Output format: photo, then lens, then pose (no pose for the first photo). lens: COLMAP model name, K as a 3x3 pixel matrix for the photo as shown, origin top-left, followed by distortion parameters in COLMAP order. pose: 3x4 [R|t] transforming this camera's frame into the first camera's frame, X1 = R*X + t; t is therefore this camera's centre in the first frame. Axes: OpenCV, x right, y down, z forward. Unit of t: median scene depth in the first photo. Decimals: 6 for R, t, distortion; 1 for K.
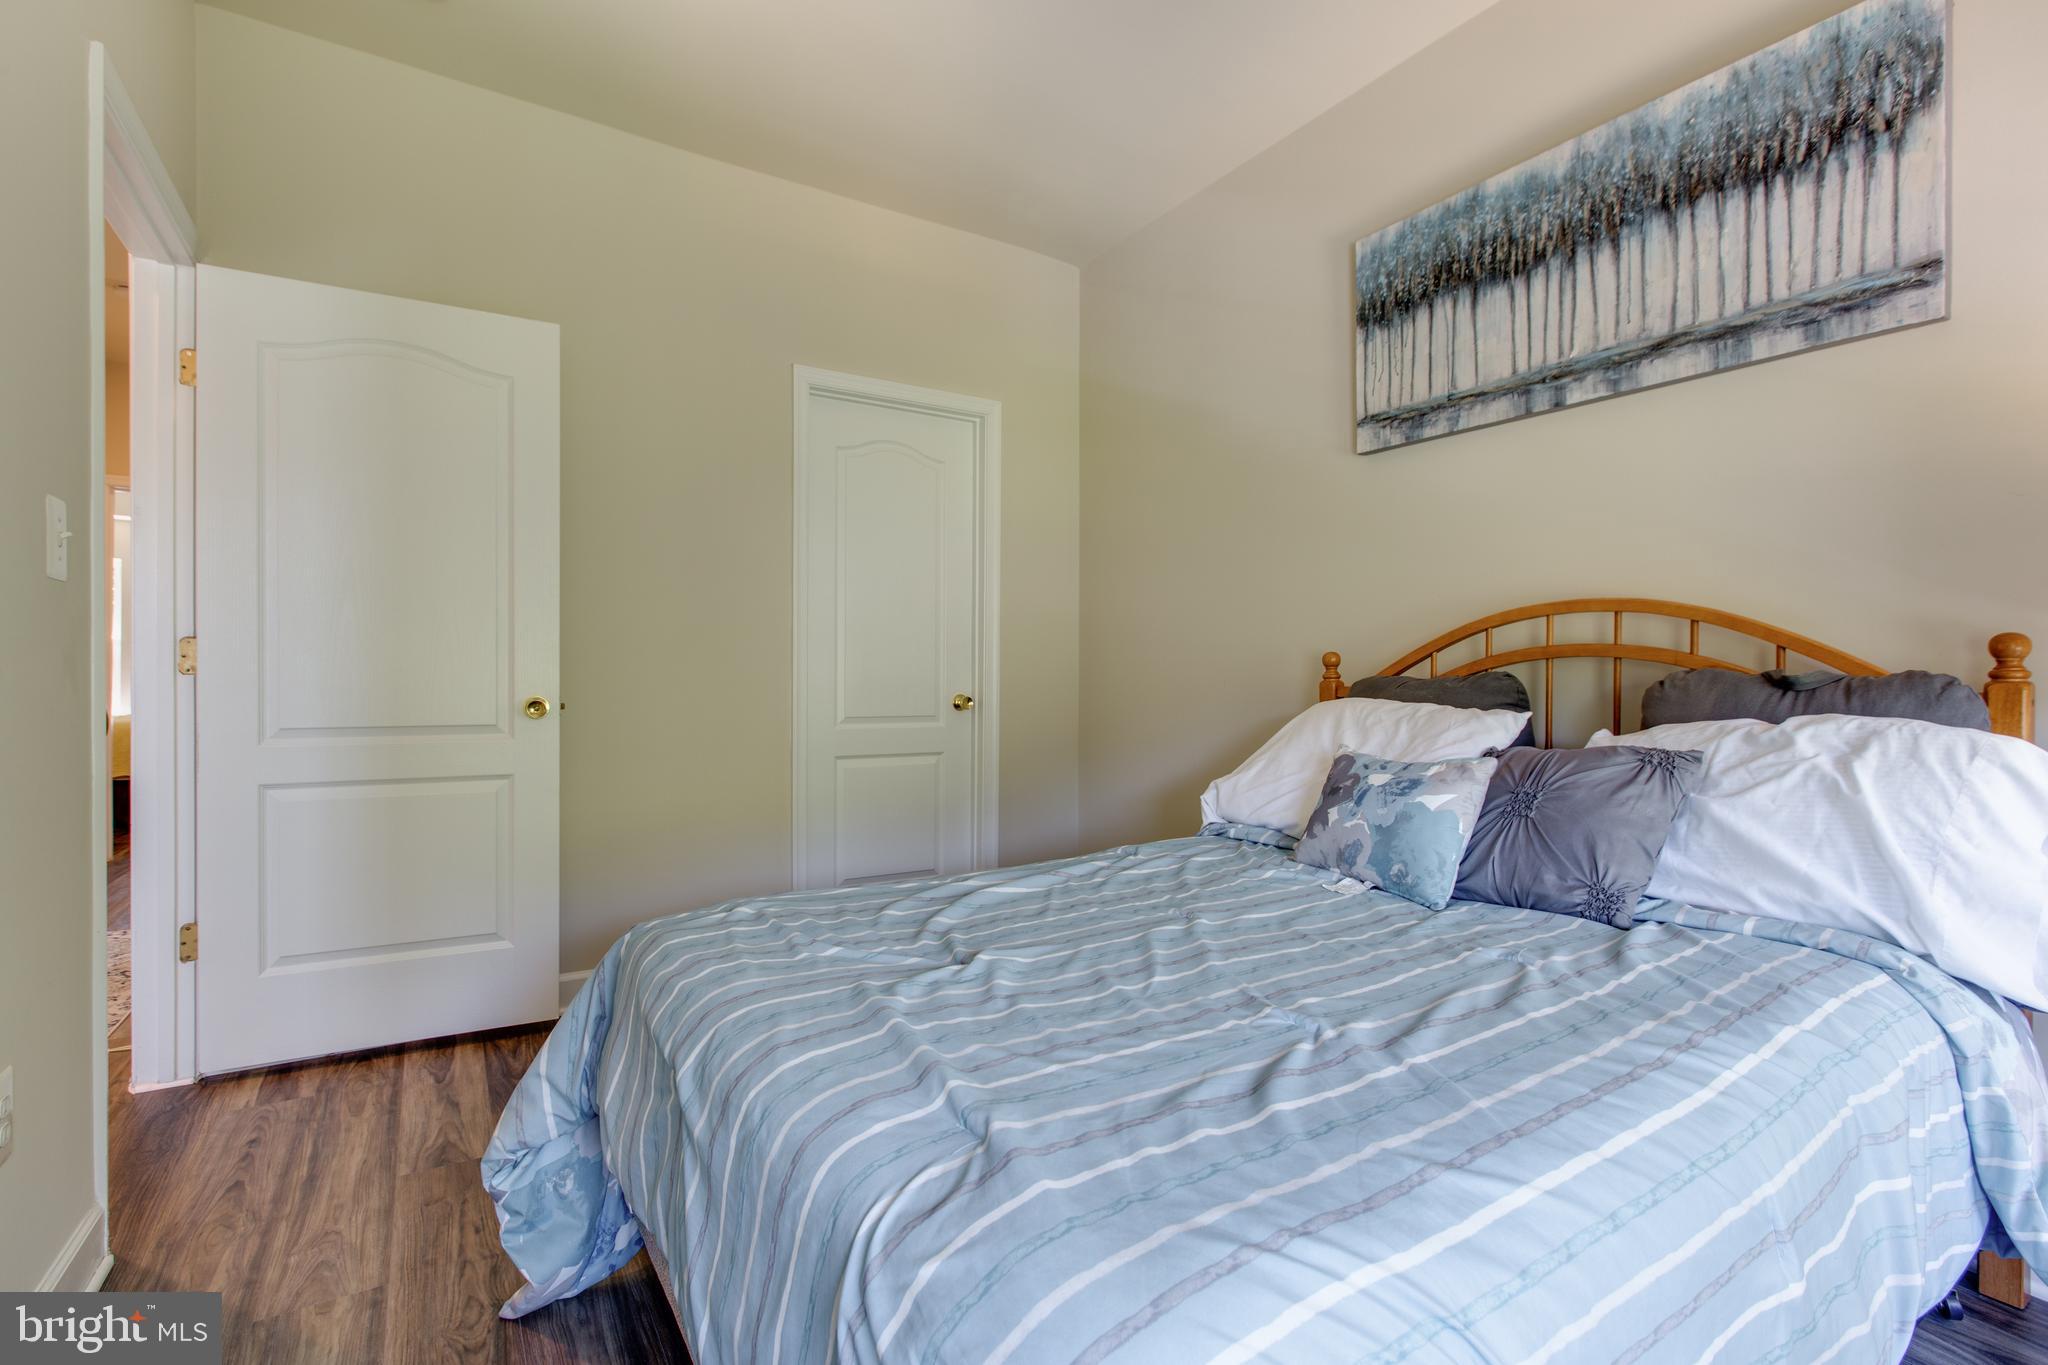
lens RADIAL K [[915.0, 0, 1023.8], [0, 915.0, 682.6], [0, 0, 1]] dist [-0.000333, -0.000483]
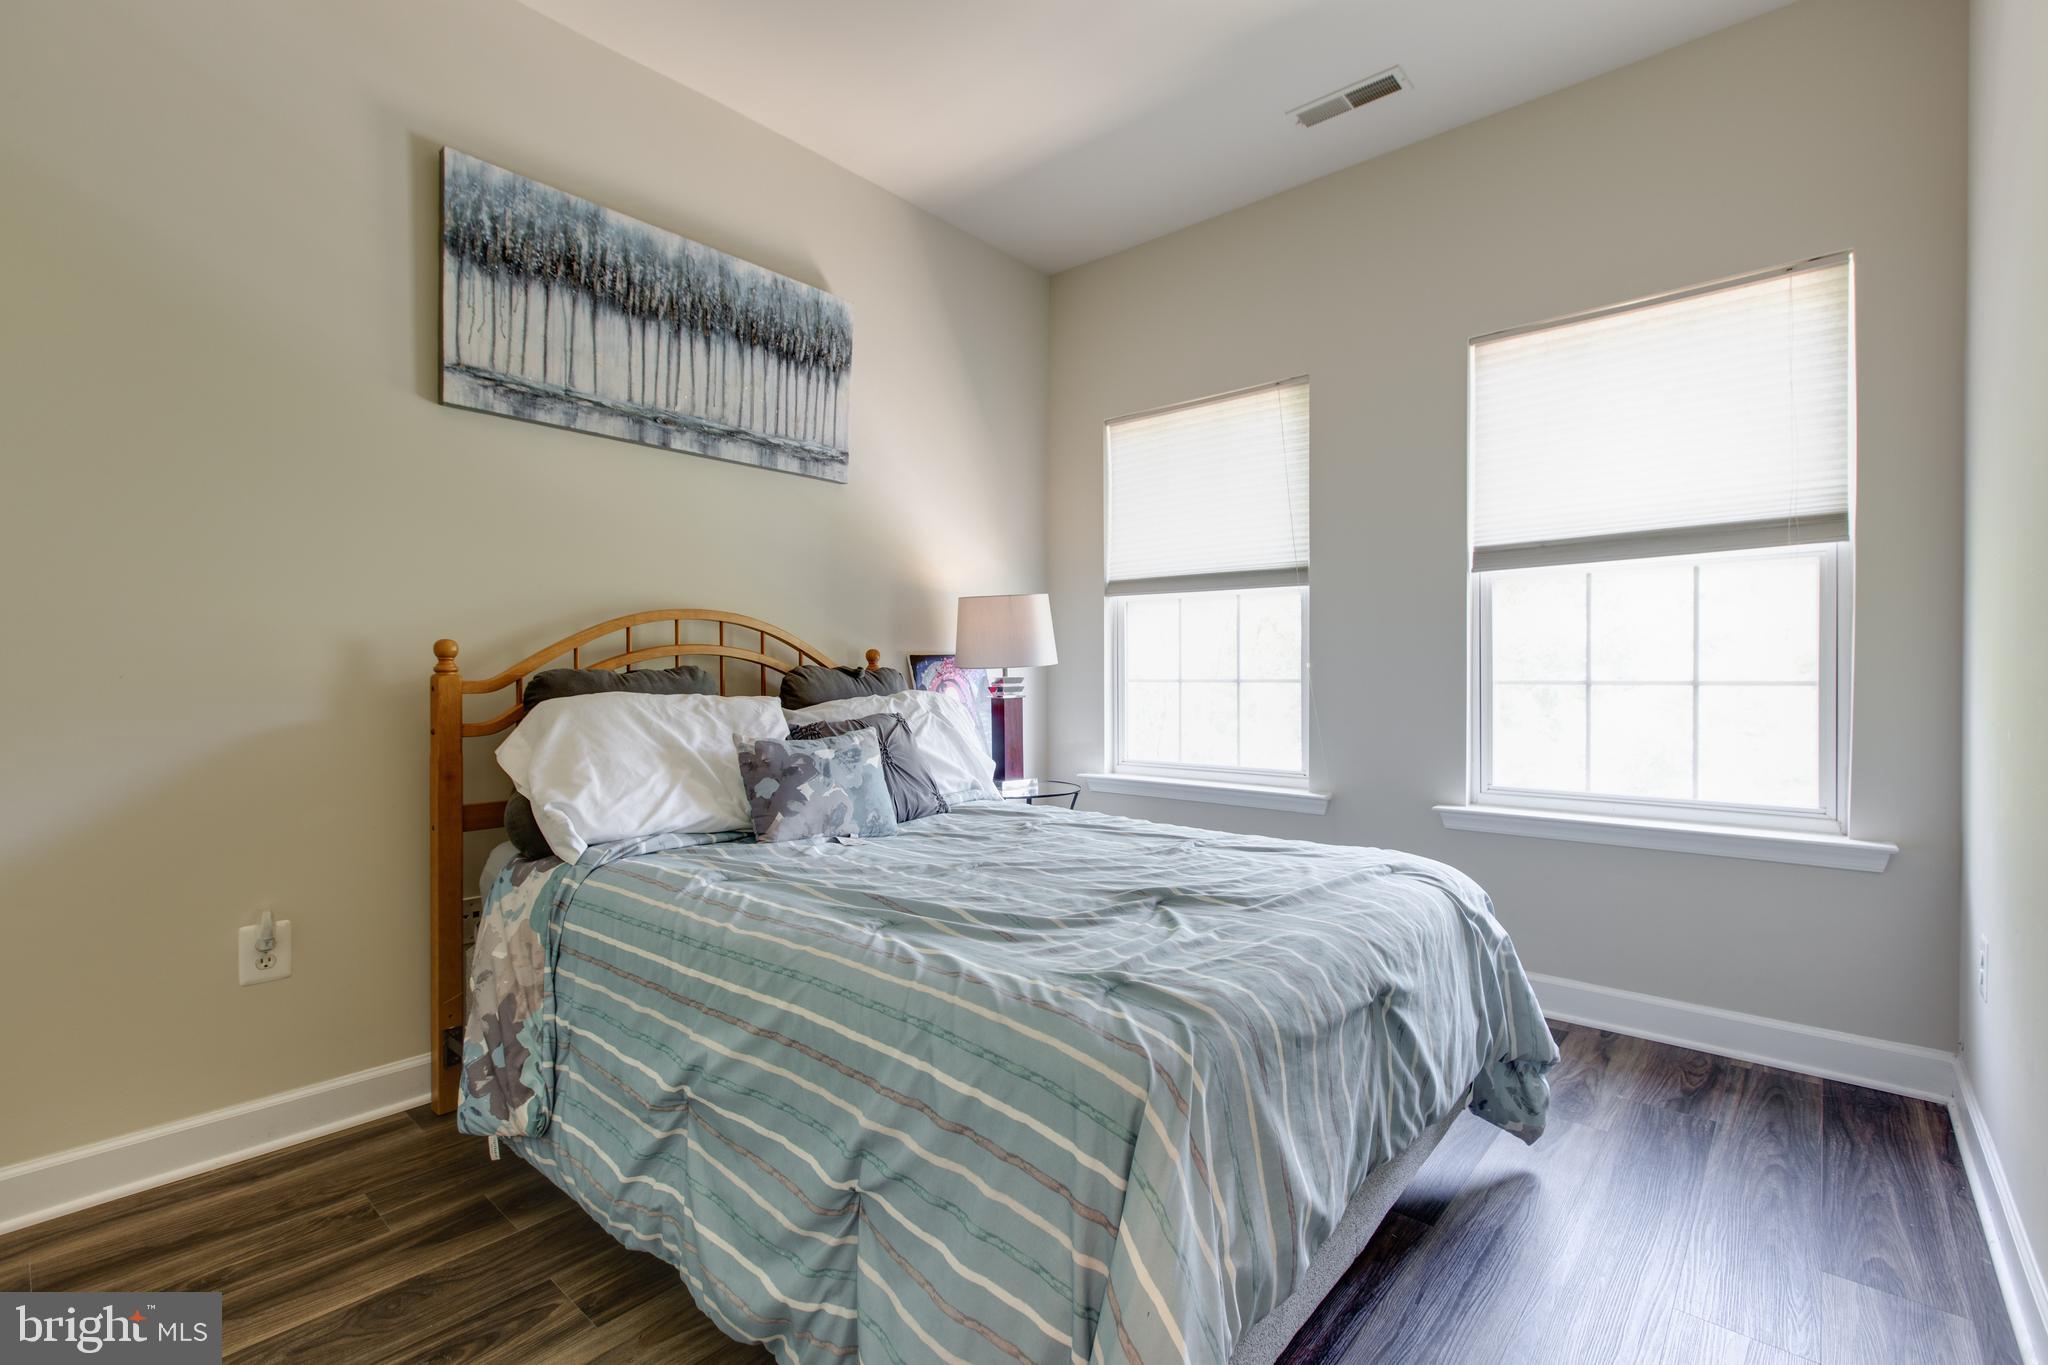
lens RADIAL K [[915.0, 0, 1023.4], [0, 915.0, 675.5], [0, 0, 1]] dist [-0.000333, -0.000483]
pose [[-0.274073, -0.002329, 0.961706, -0.705746], [0.004194, 0.999985, 0.003617, -0.002608], [-0.961700, 0.005025, -0.274059, 0.879262]]
